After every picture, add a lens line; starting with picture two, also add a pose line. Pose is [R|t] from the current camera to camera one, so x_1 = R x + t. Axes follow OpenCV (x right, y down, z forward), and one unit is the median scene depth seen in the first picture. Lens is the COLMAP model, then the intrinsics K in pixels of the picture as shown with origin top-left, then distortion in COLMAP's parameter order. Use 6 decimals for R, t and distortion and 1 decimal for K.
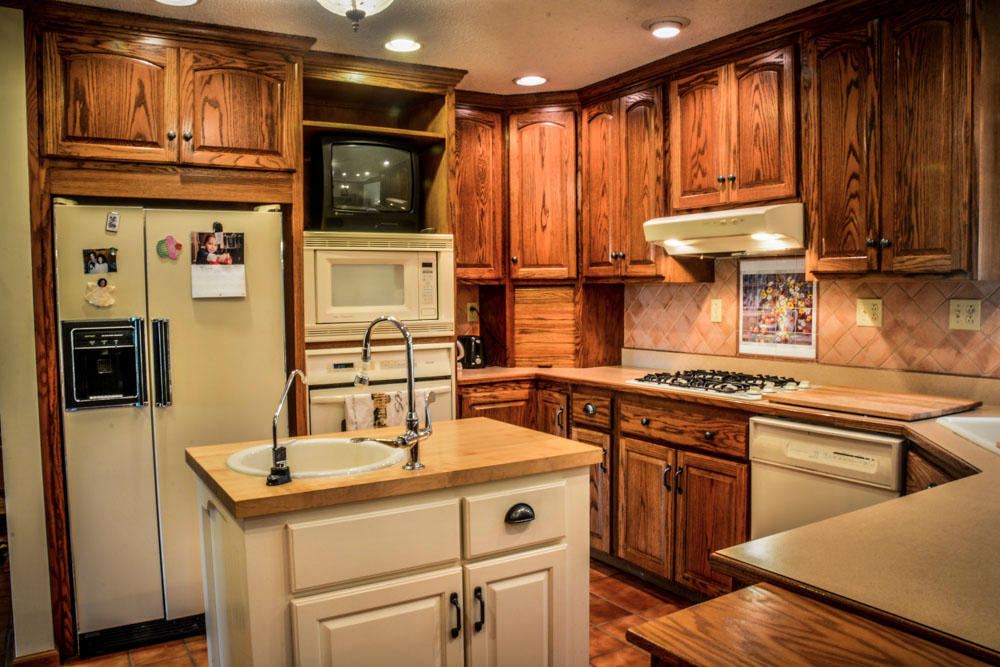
lens RADIAL K [[786.2, 0, 500.0], [0, 786.2, 333.5], [0, 0, 1]] dist [-0.164612, 0.107783]
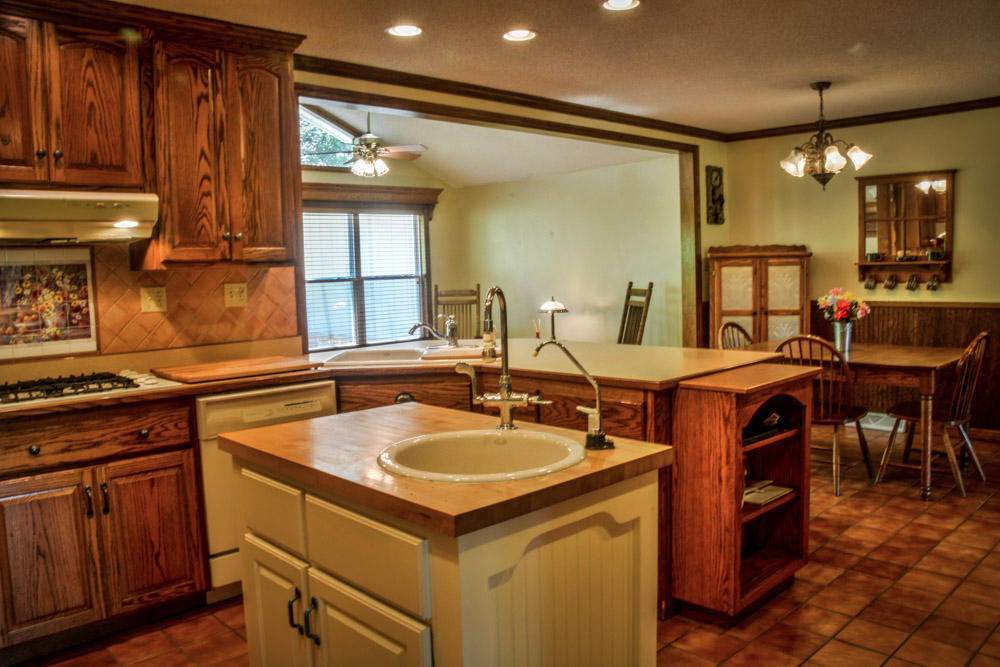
lens RADIAL K [[786.2, 0, 500.0], [0, 786.2, 333.5], [0, 0, 1]] dist [-0.164612, 0.107783]
pose [[-0.213381, -0.063125, 0.974928, -0.674802], [0.085611, 0.992864, 0.083023, -0.026683], [-0.973211, 0.101180, -0.206454, 0.724019]]
